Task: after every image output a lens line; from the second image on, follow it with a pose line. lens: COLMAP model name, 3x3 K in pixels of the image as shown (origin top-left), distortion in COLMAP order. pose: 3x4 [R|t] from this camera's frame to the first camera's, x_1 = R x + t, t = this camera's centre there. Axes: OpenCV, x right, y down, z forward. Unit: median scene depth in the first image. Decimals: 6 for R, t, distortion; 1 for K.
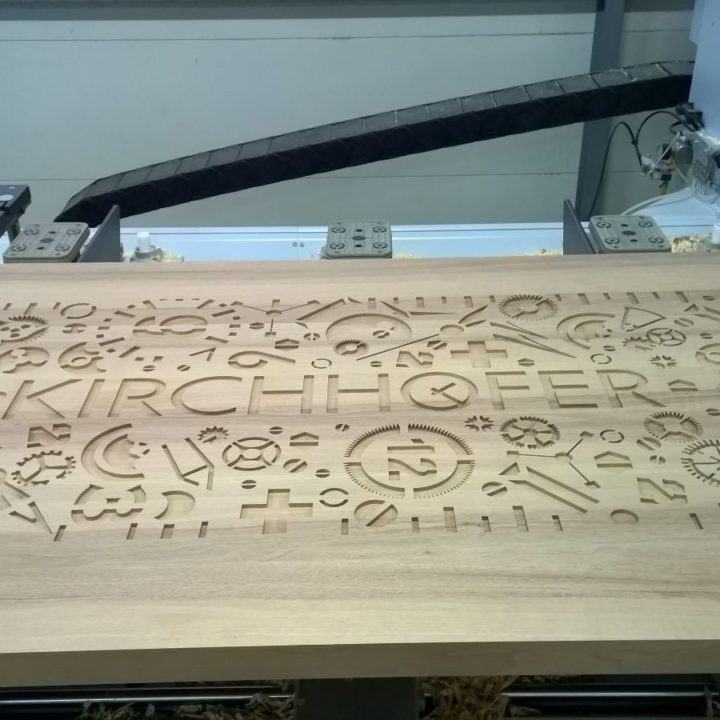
lens RADIAL K [[941.8, 0, 374.7], [0, 941.8, 357.6], [0, 0, 1]] dist [0.078196, 0.000000]
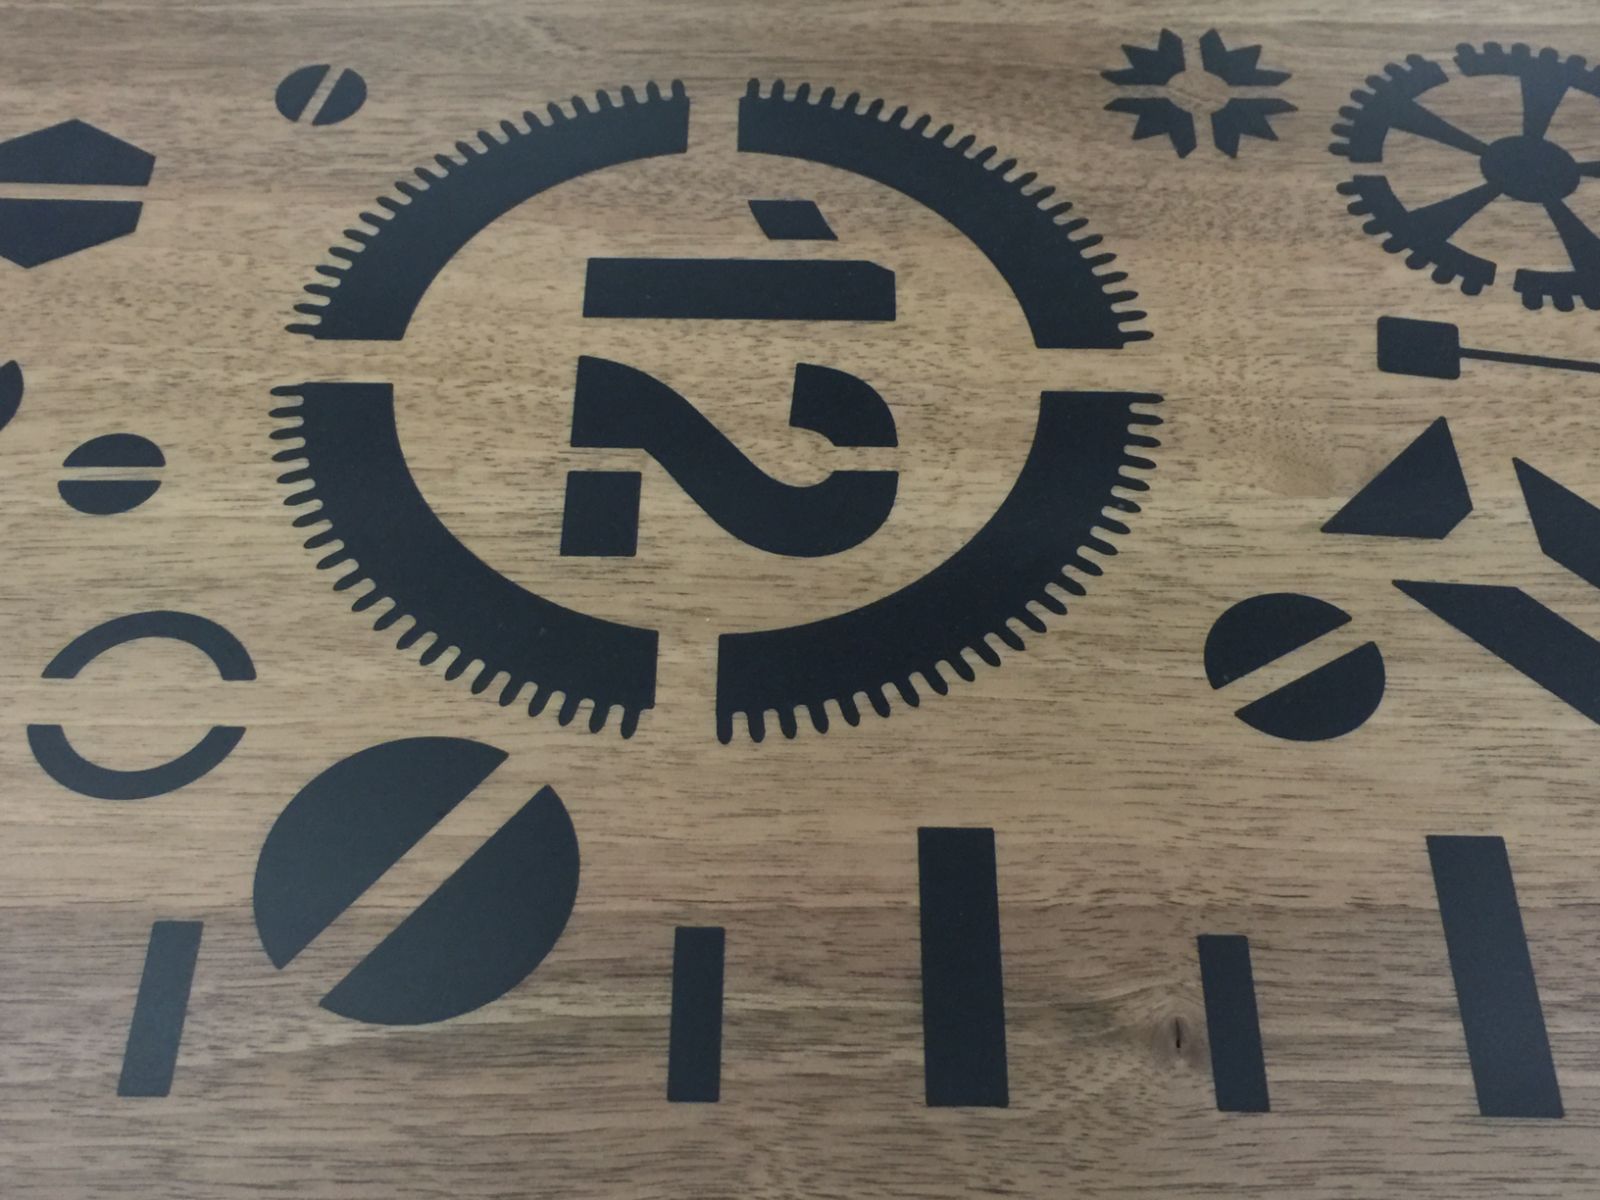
lens RADIAL K [[1998.3, 0, 797.4], [0, 1998.3, 600.6], [0, 0, 1]] dist [0.065333, 0.000000]
pose [[0.999435, 0.032638, -0.008068, 0.050449], [-0.025913, 0.900691, 0.433687, 0.002268], [0.021422, -0.433233, 0.901028, 0.671185]]
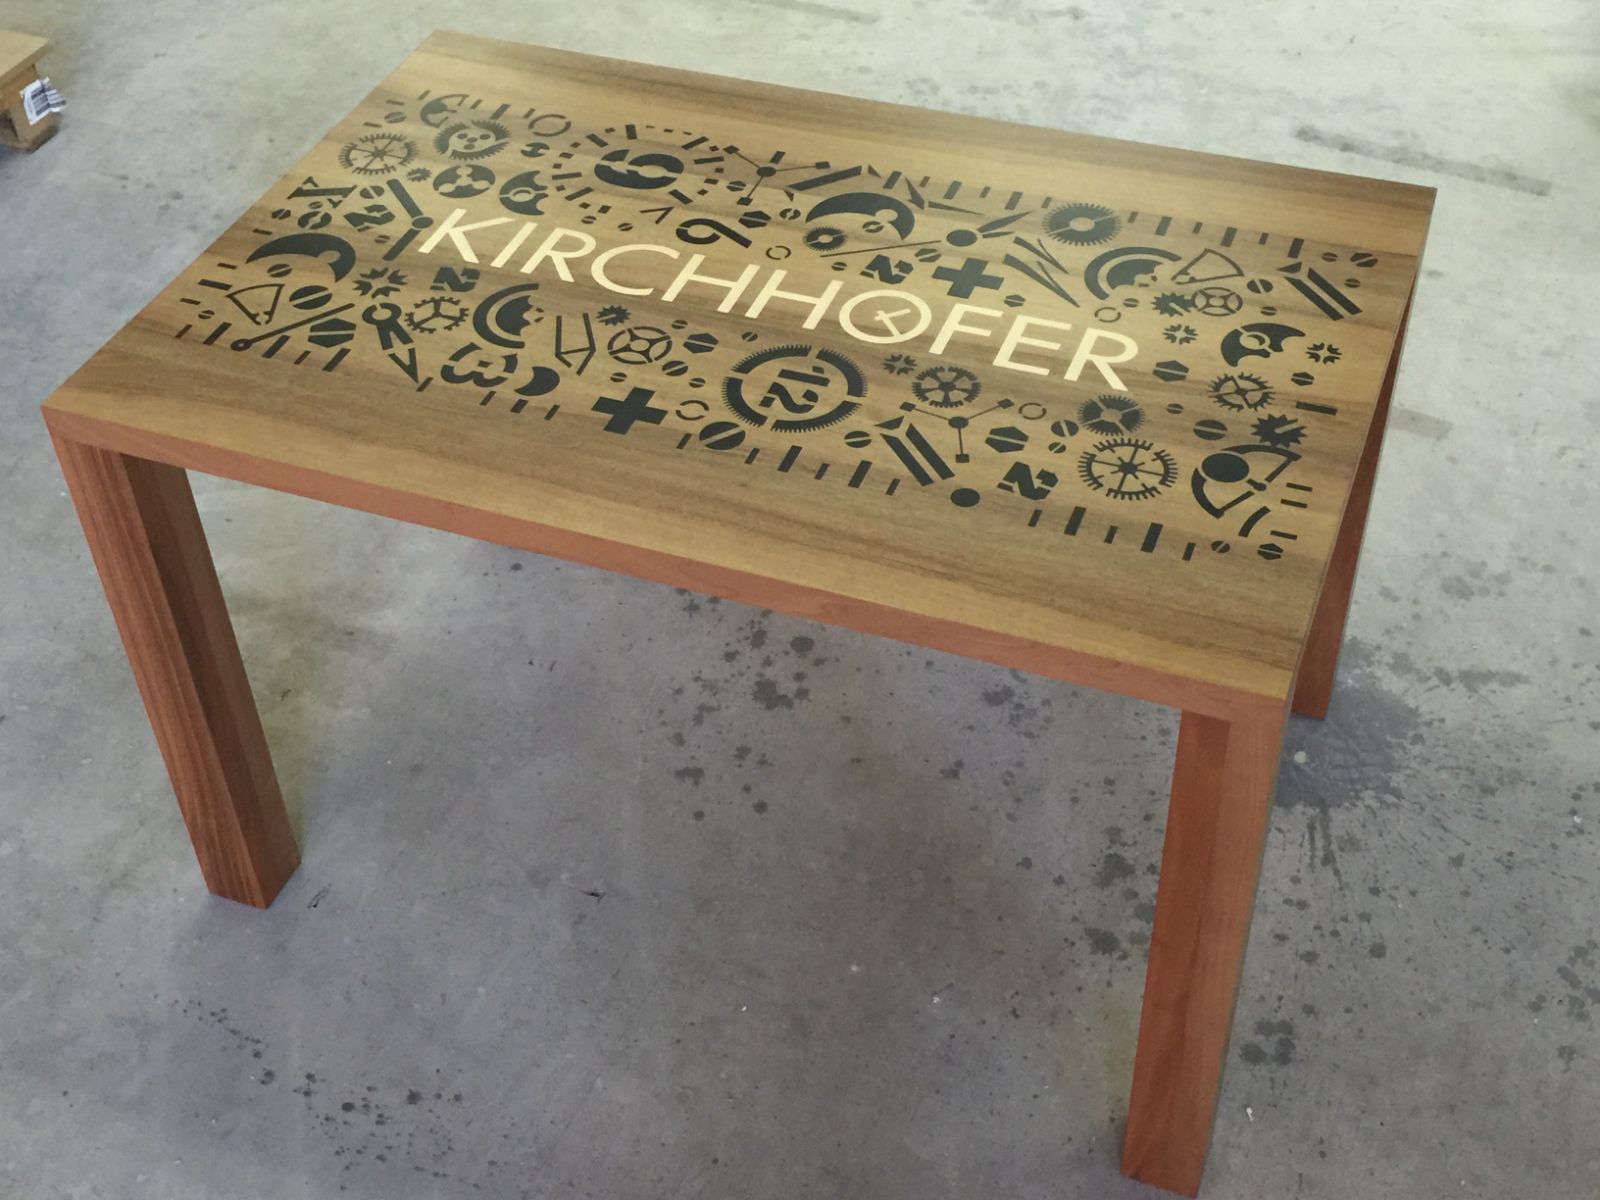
lens RADIAL K [[1998.3, 0, 799.6], [0, 1998.3, 599.4], [0, 0, 1]] dist [0.065333, 0.000000]
pose [[0.923987, 0.241630, -0.296416, 0.622450], [-0.161486, 0.949131, 0.270321, -0.205590], [0.346655, -0.201906, 0.916004, -0.736995]]
